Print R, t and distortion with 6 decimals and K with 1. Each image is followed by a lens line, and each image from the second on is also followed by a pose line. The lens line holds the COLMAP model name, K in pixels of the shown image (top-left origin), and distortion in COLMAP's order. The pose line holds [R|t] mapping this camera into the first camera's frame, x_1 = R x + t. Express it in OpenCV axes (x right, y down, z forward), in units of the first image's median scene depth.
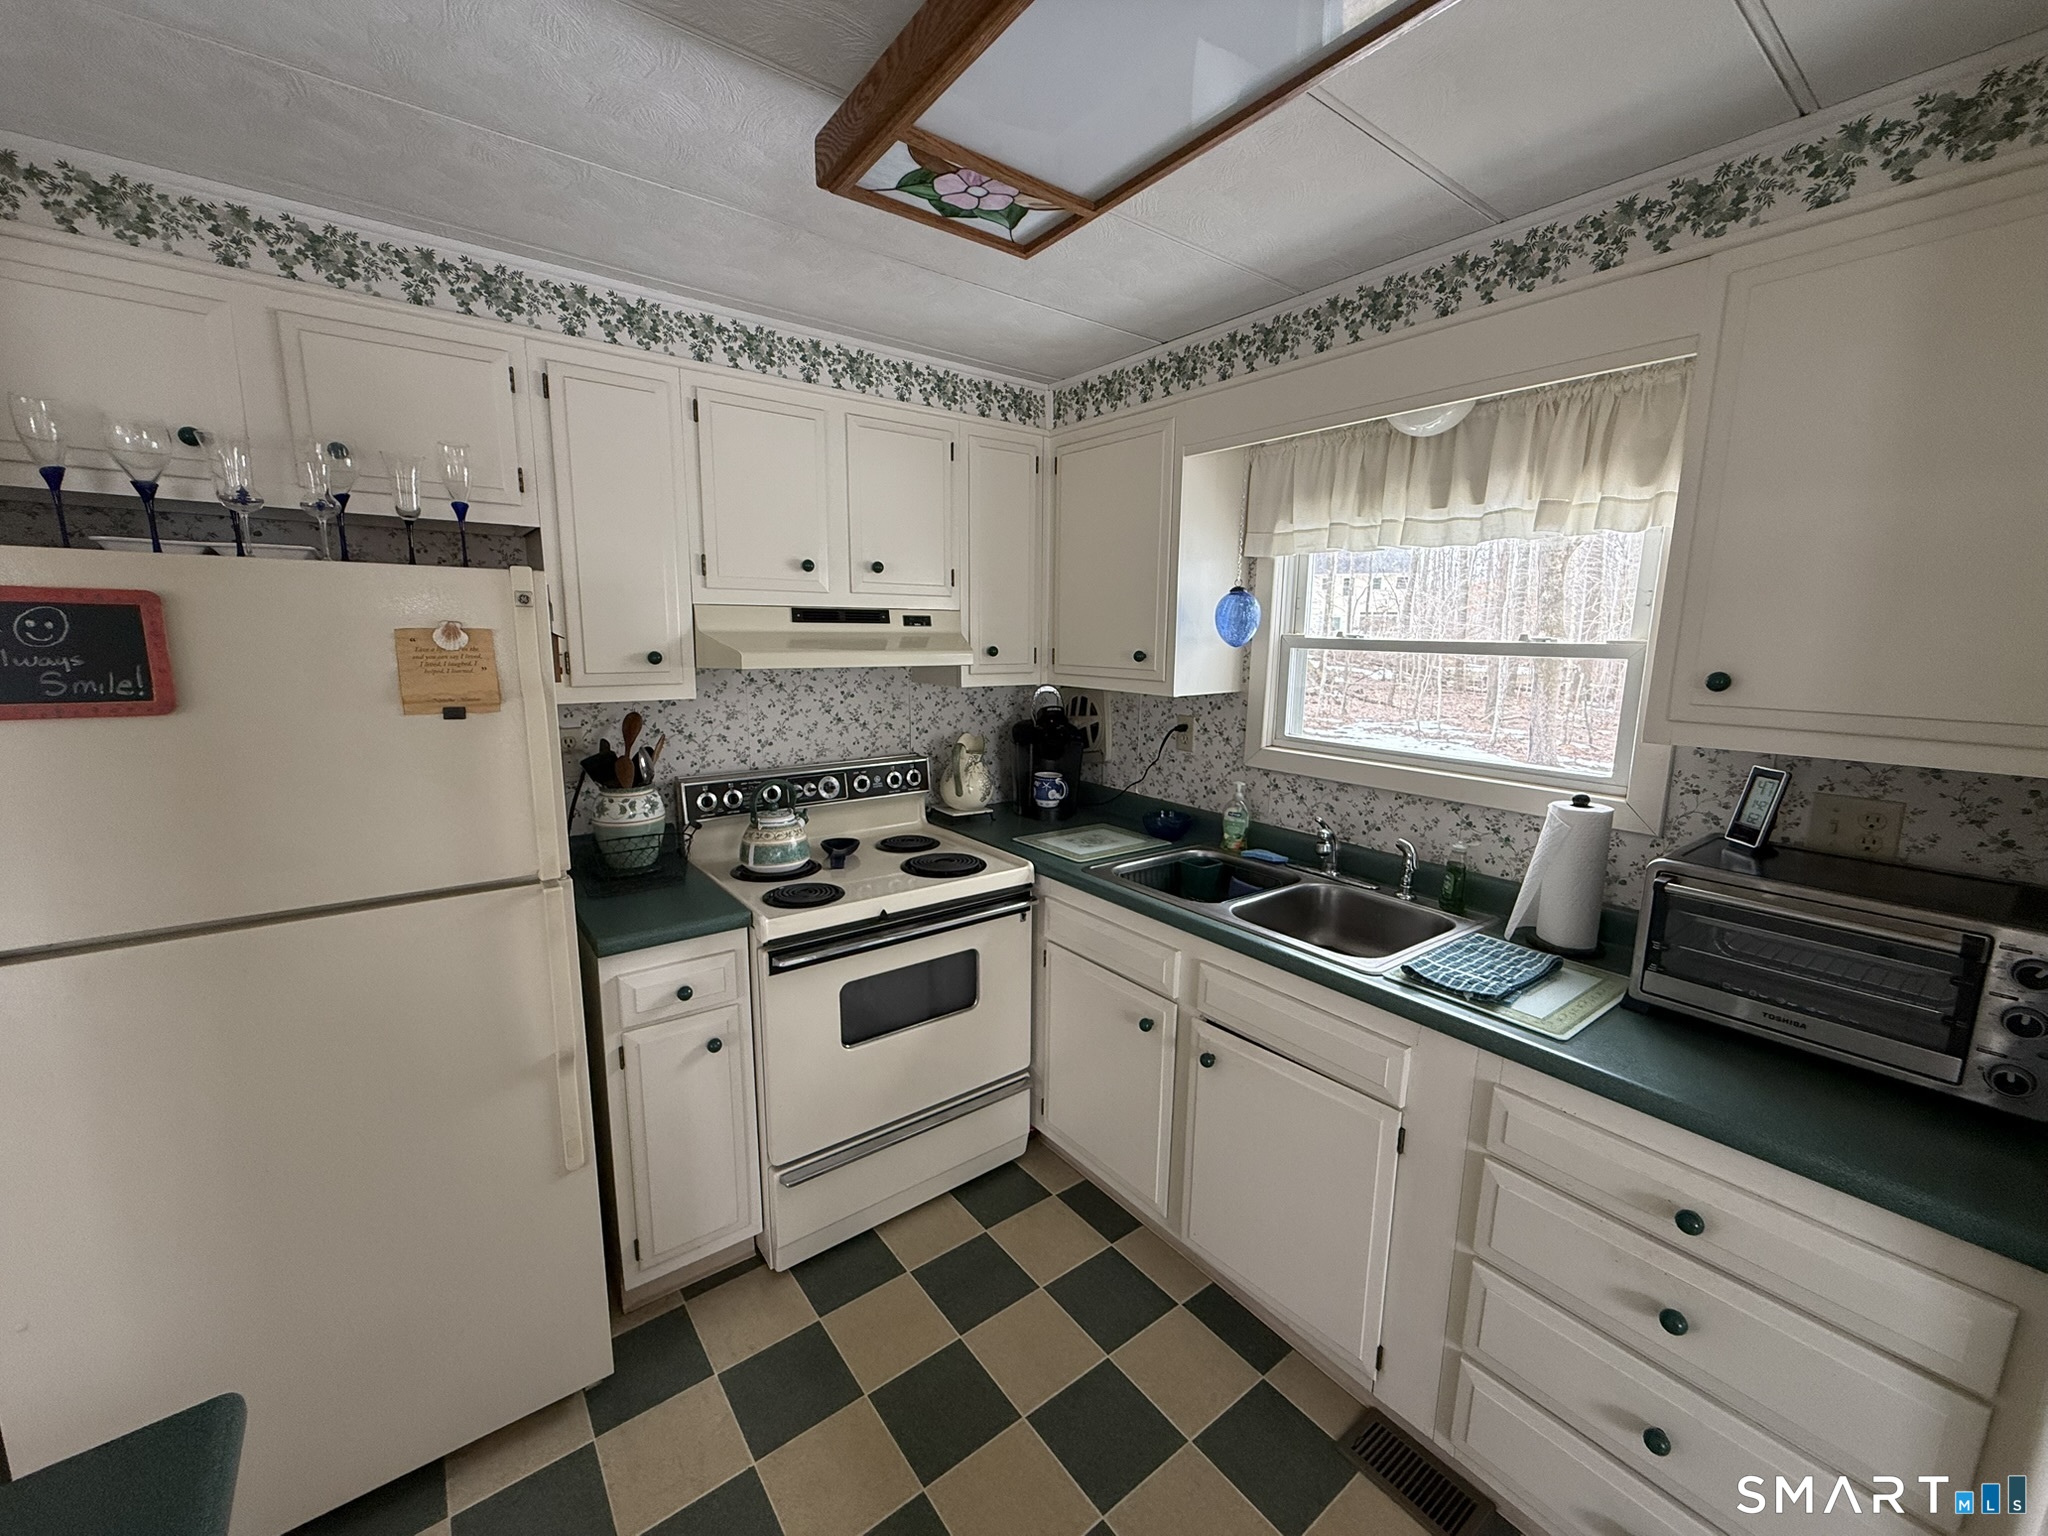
lens RADIAL K [[815.0, 0, 1019.2], [0, 815.0, 768.6], [0, 0, 1]] dist [0.000433, -0.000057]
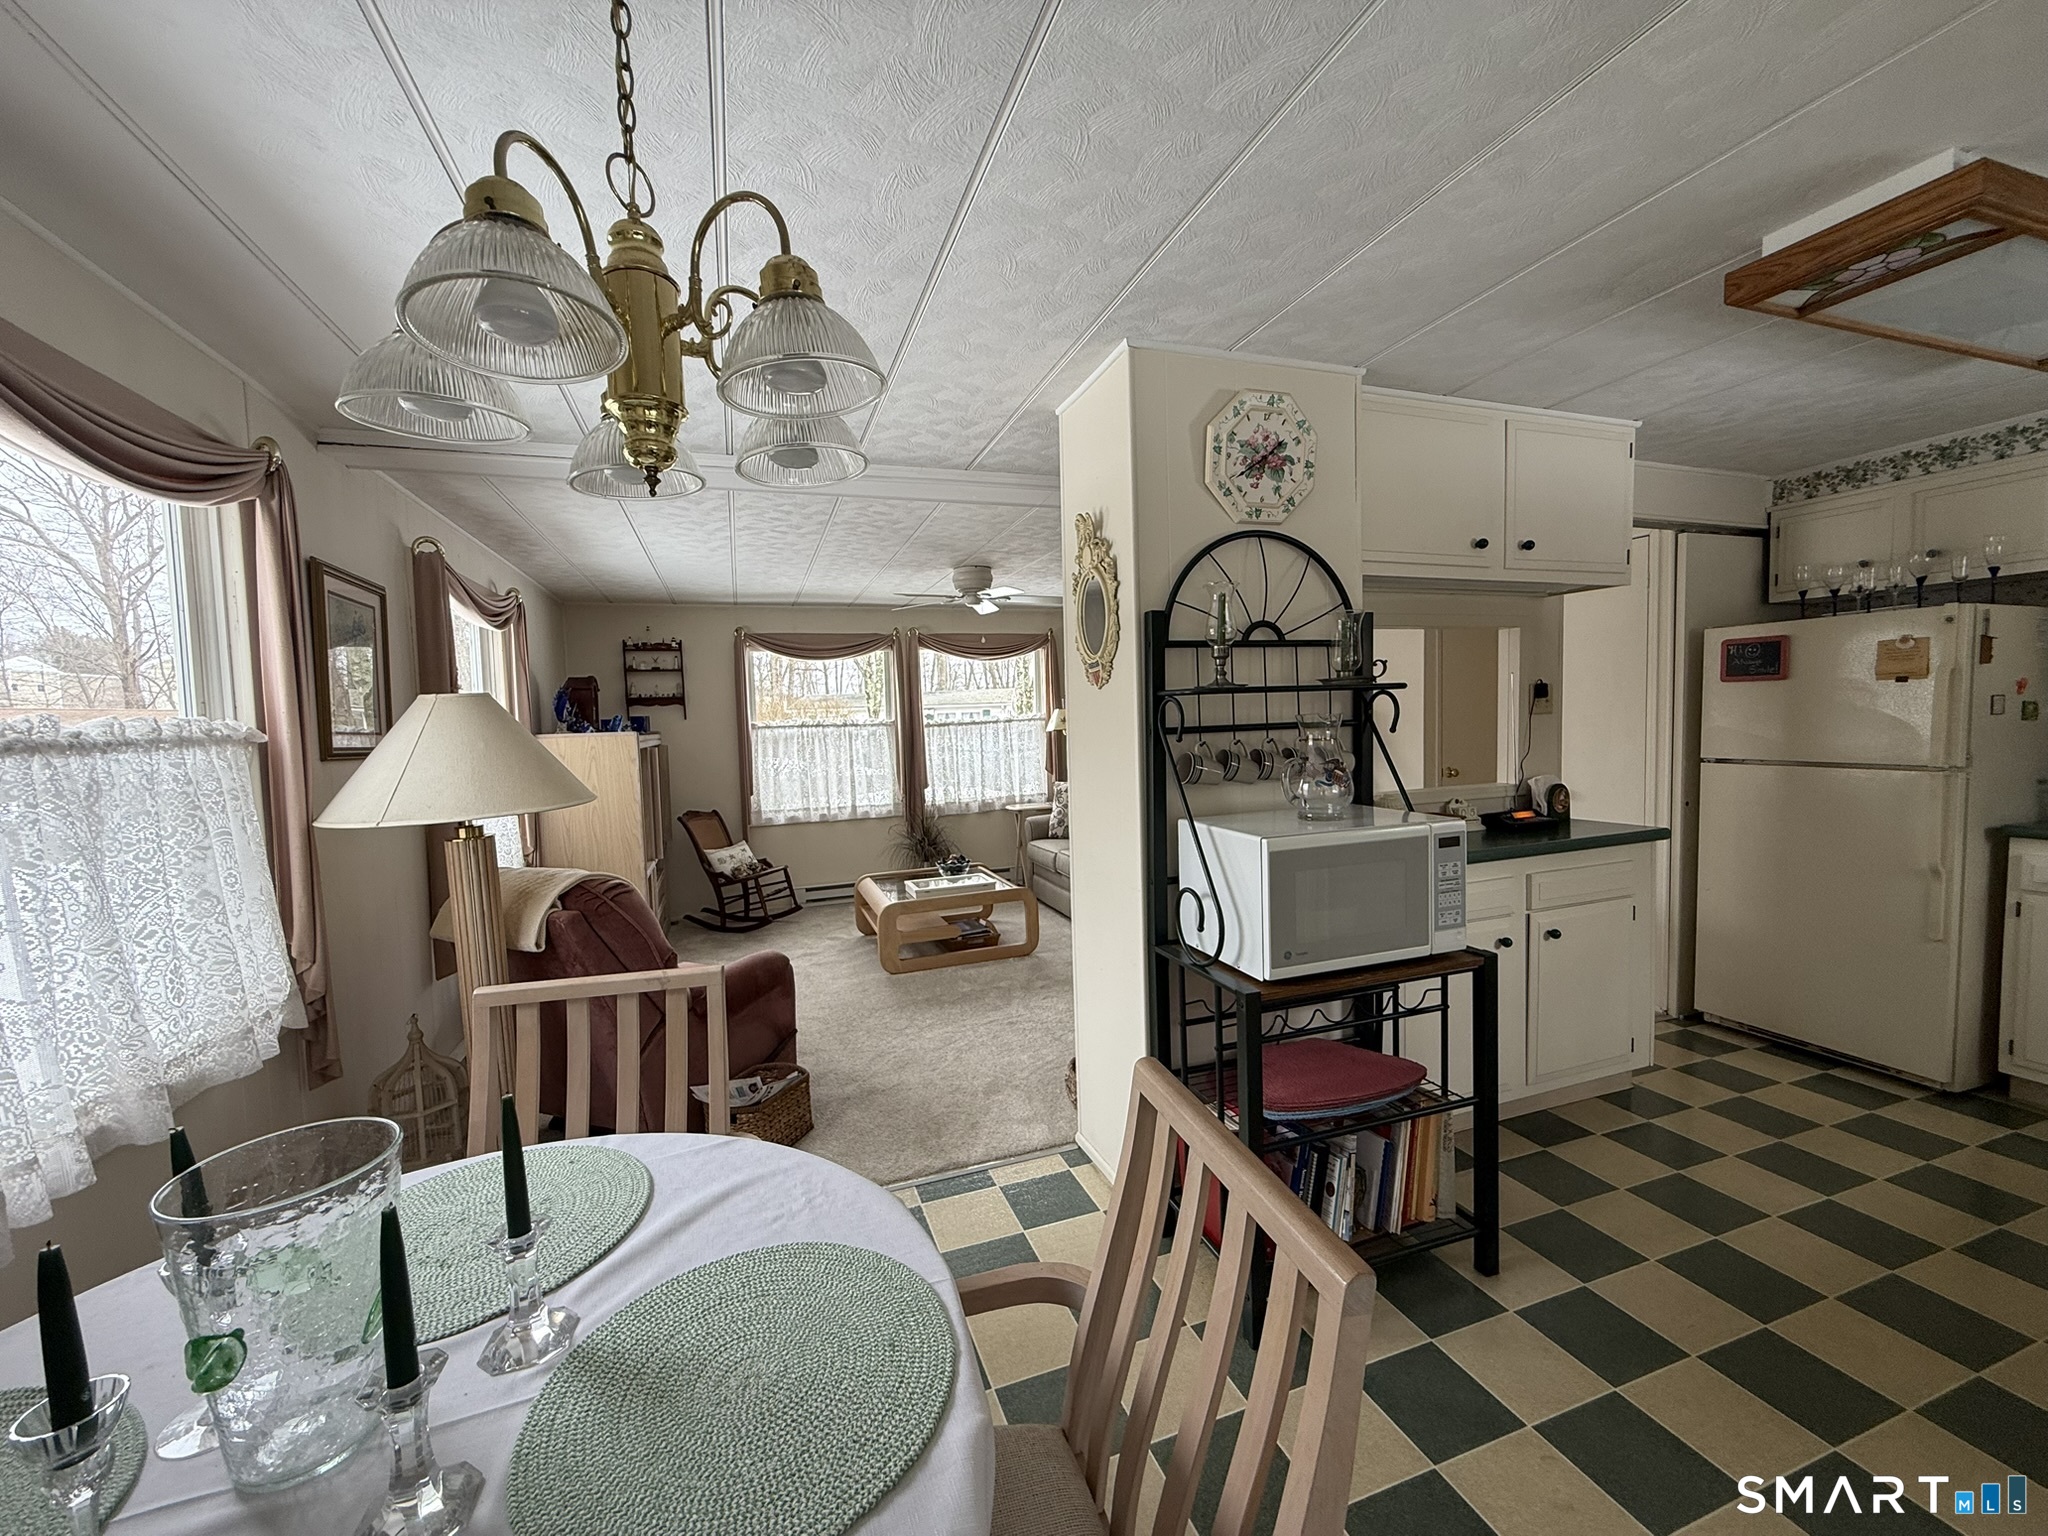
lens RADIAL K [[809.8, 0, 1018.5], [0, 809.8, 767.7], [0, 0, 1]] dist [0.000204, 0.000044]
pose [[-0.314133, 0.054746, -0.947799, 1.355991], [-0.136242, 0.985403, 0.102073, 0.170755], [0.939552, 0.161194, -0.302089, -0.308494]]
